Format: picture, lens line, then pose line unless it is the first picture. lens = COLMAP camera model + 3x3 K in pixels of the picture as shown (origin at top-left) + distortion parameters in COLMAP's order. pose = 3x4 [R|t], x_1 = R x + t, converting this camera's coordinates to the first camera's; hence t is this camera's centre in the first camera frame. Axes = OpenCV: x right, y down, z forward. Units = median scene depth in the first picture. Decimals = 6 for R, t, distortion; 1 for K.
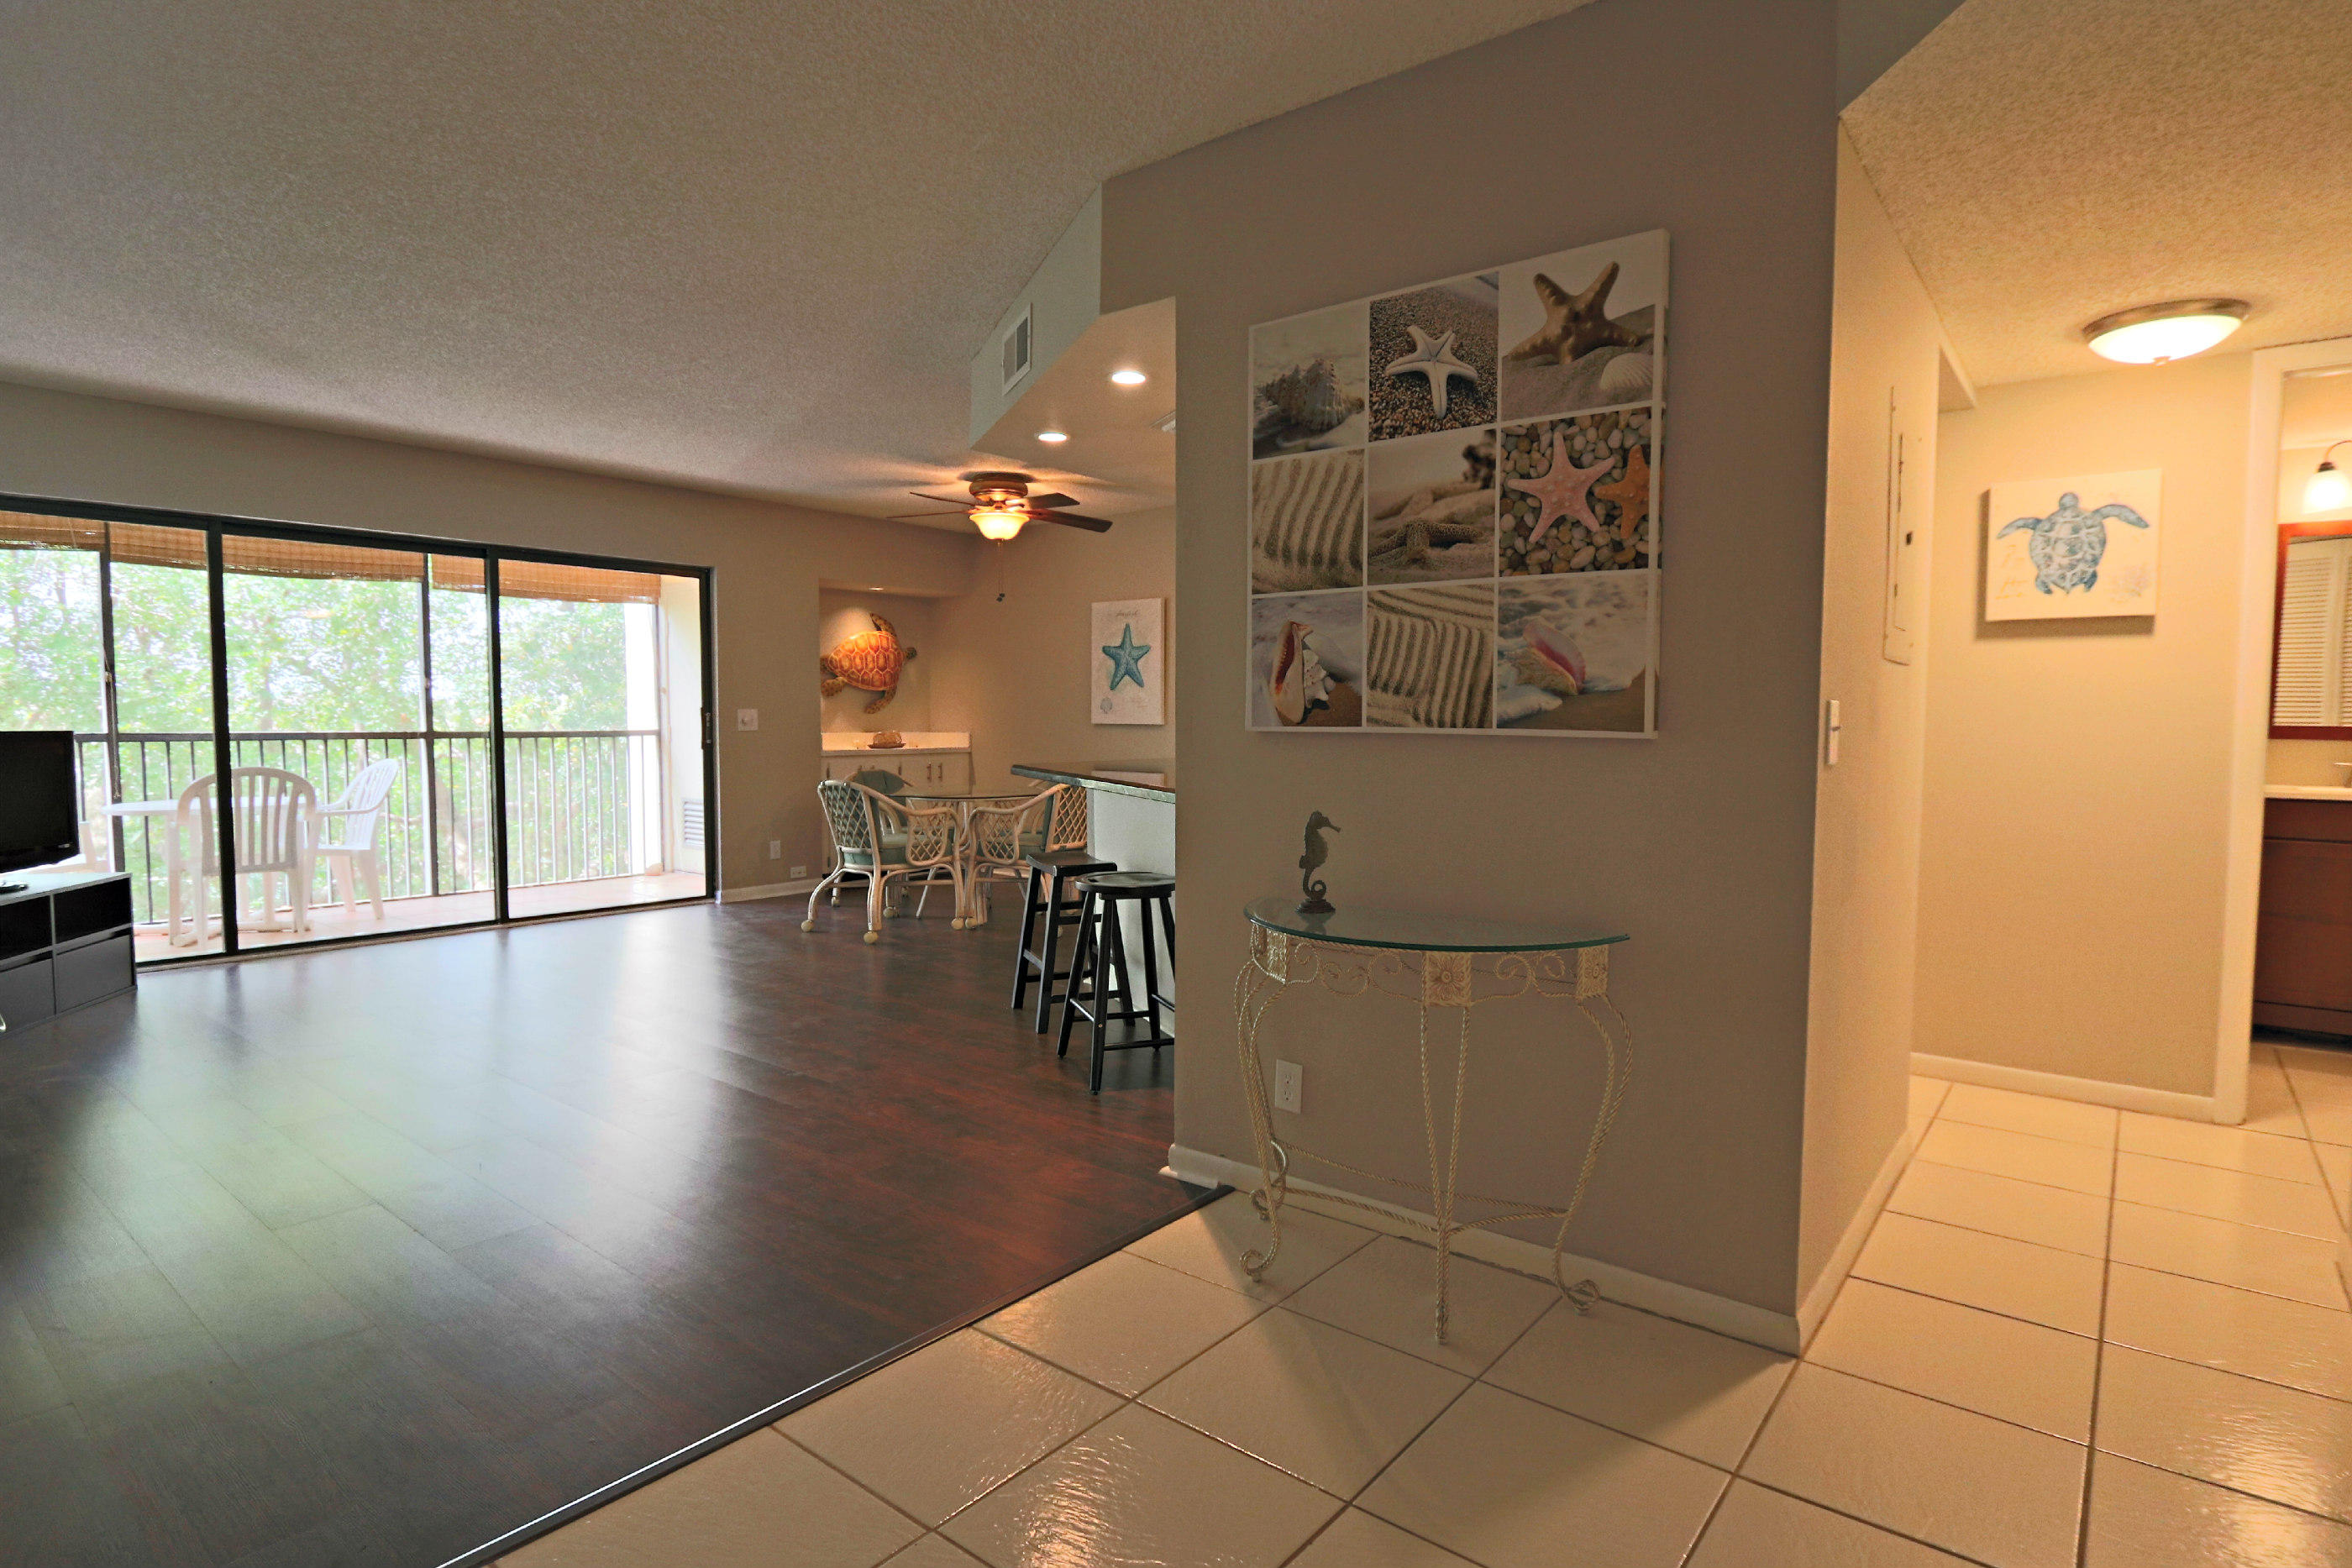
lens RADIAL K [[1201.9, 0, 1176.0], [0, 1201.9, 784.0], [0, 0, 1]] dist [-0.019151, 0.001799]
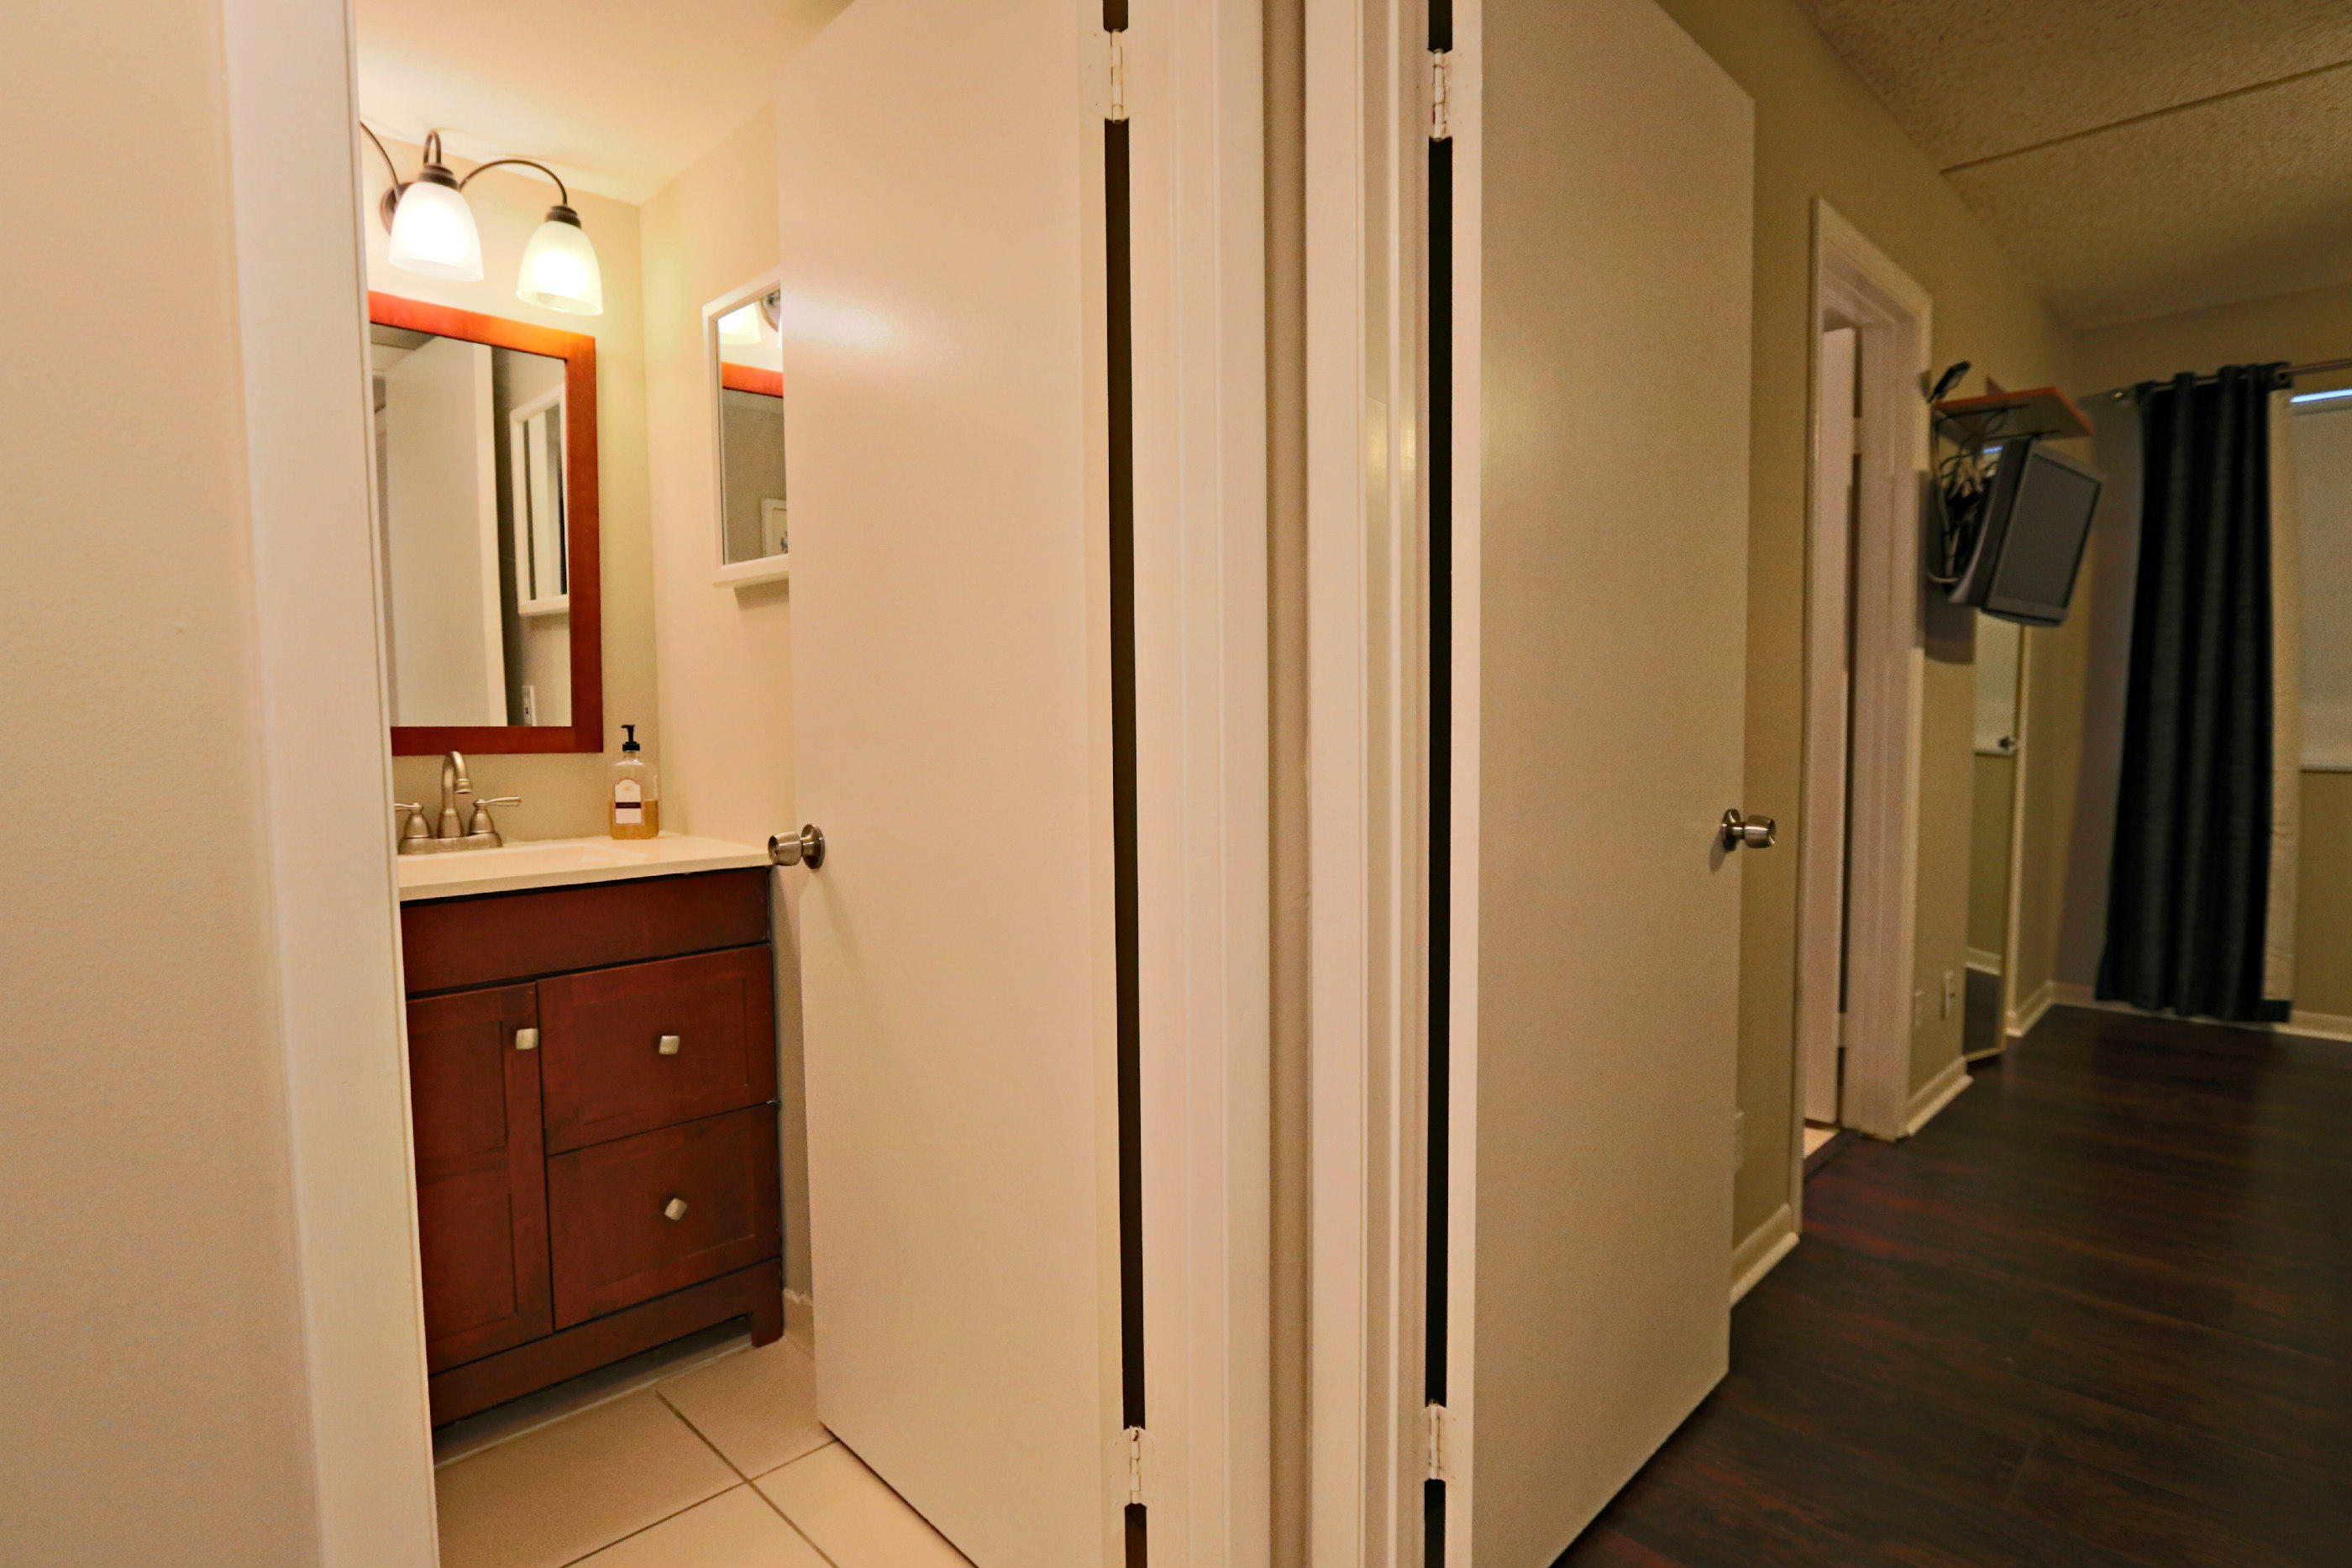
lens RADIAL K [[1201.9, 0, 1176.0], [0, 1201.9, 784.0], [0, 0, 1]] dist [-0.019151, 0.001799]
pose [[0.103942, -0.072702, 0.991923, 0.274803], [0.064282, 0.995731, 0.066245, -0.020787], [-0.992504, 0.056877, 0.108172, 0.351613]]
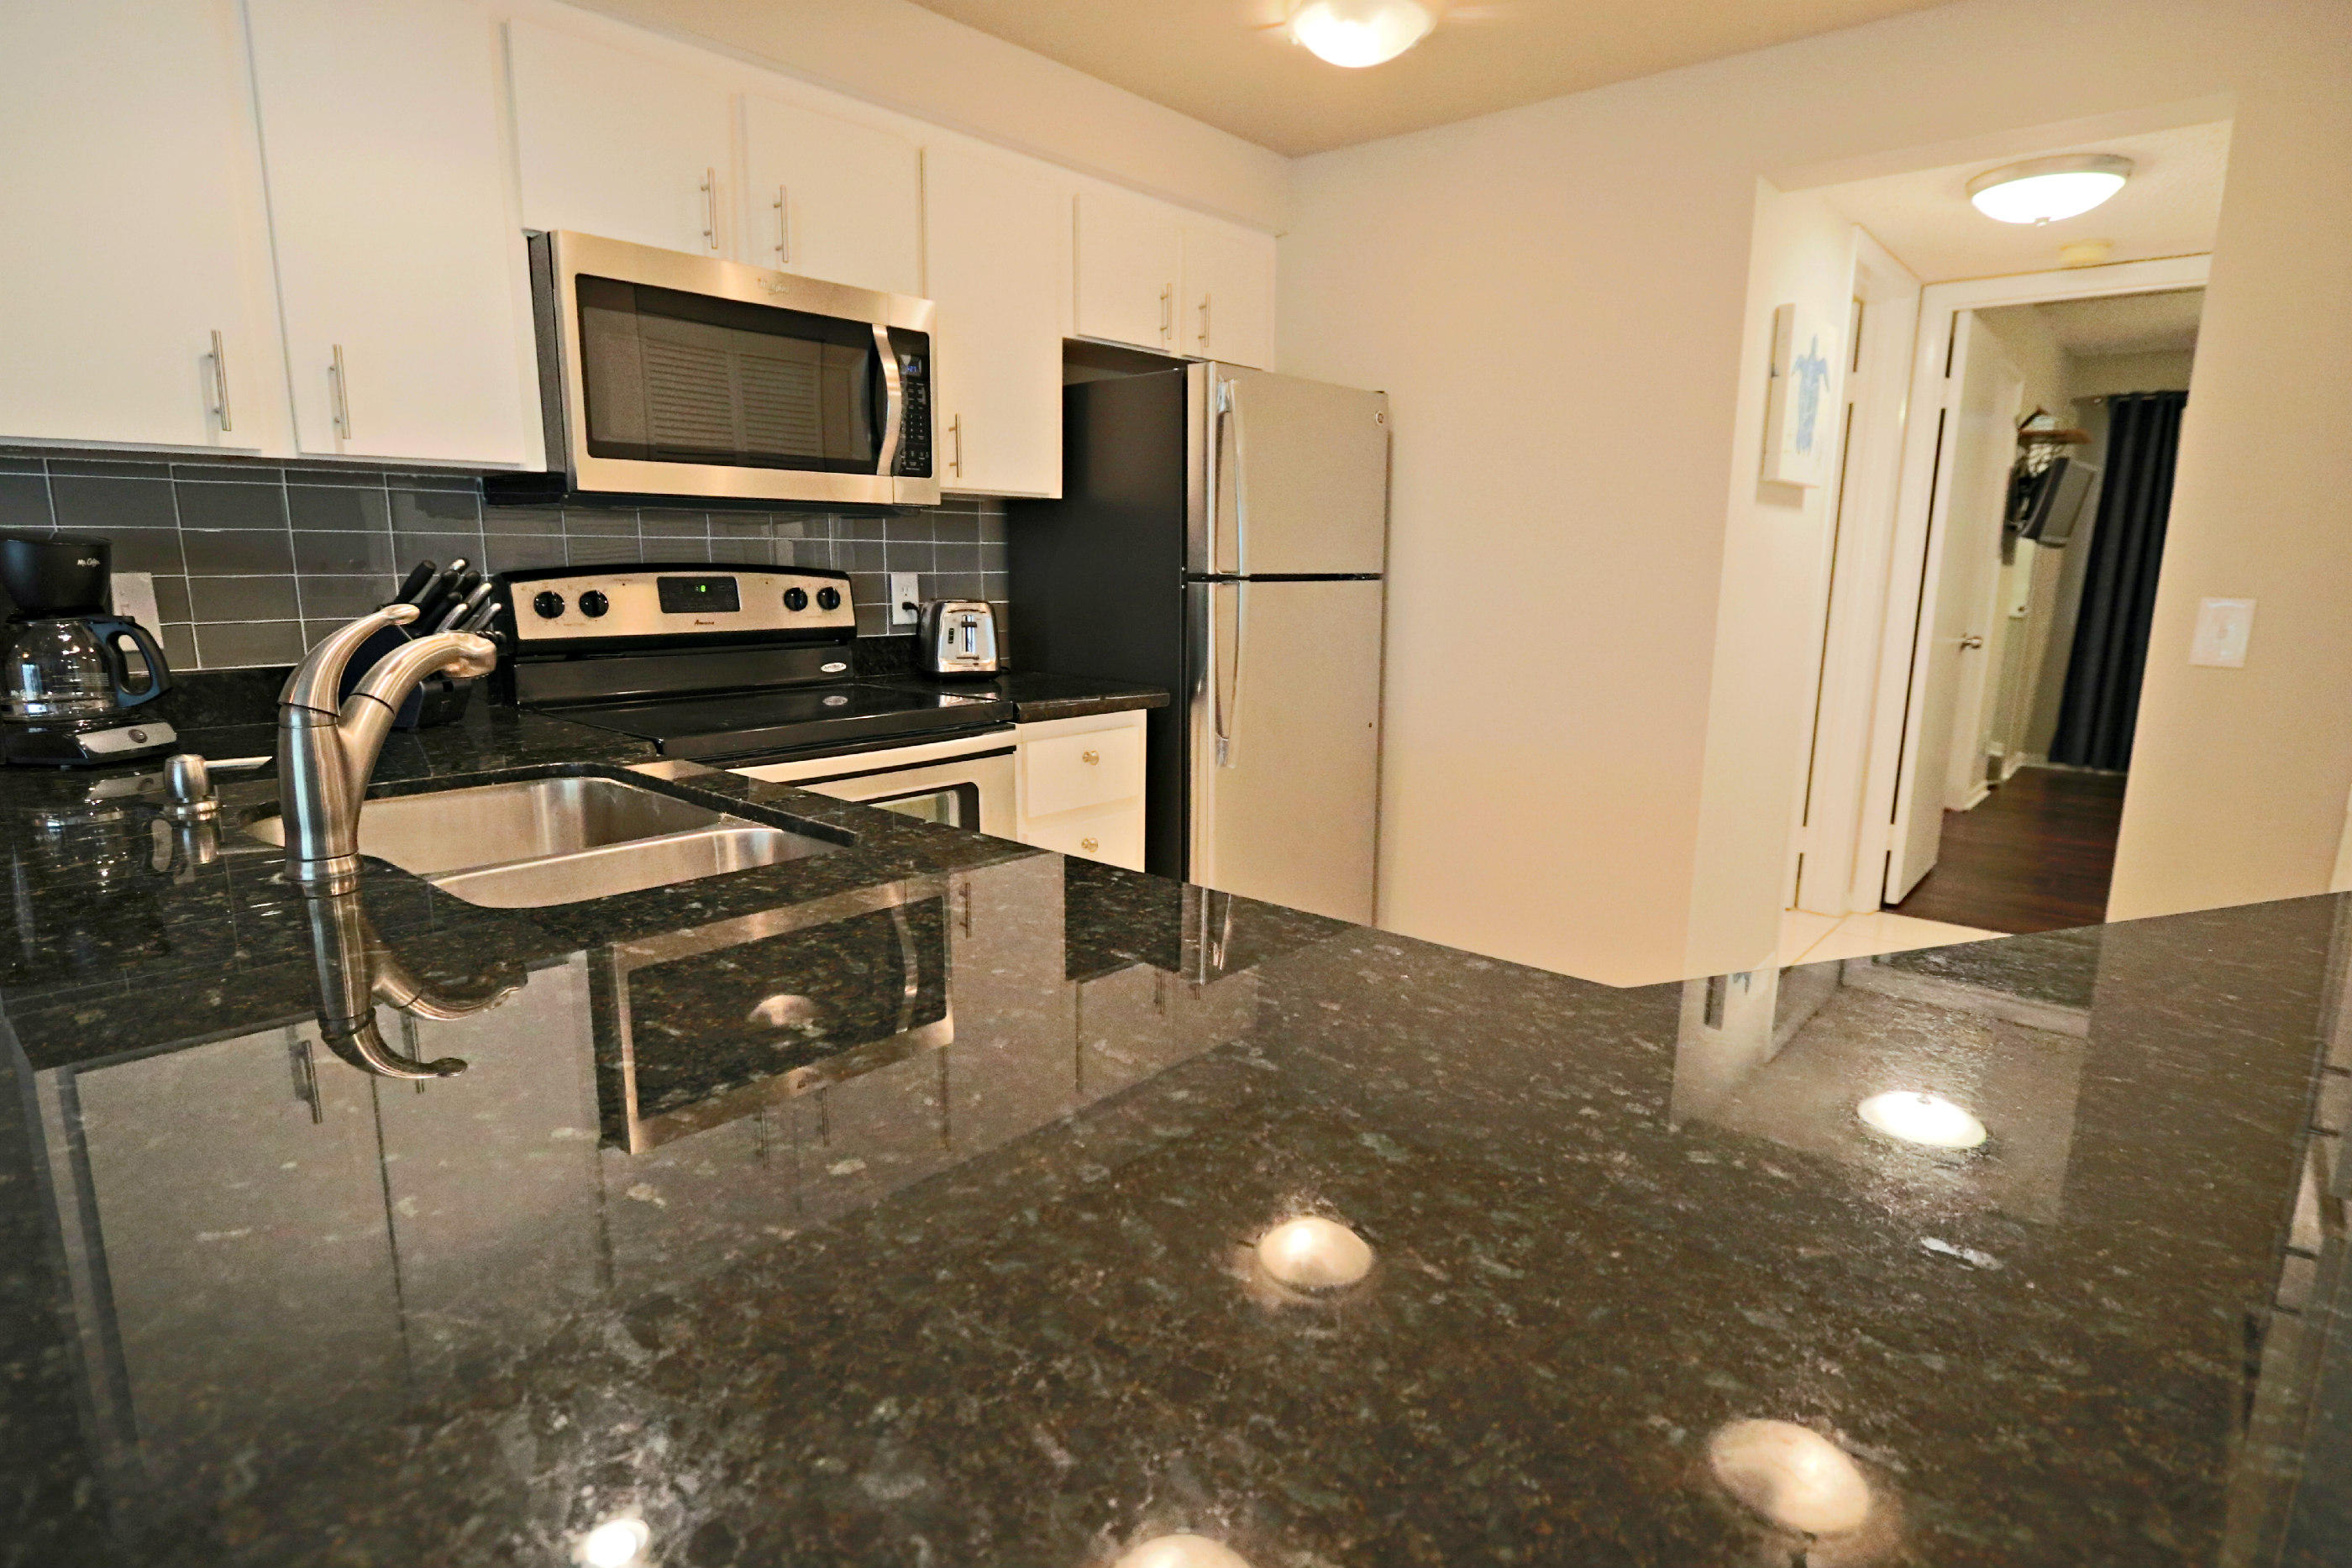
lens RADIAL K [[1201.9, 0, 1176.0], [0, 1201.9, 784.0], [0, 0, 1]] dist [-0.019151, 0.001799]
pose [[0.037389, -0.190433, 0.980988, -0.078693], [0.045588, 0.980977, 0.188693, -0.047896], [-0.998260, 0.037666, 0.045359, 0.627352]]
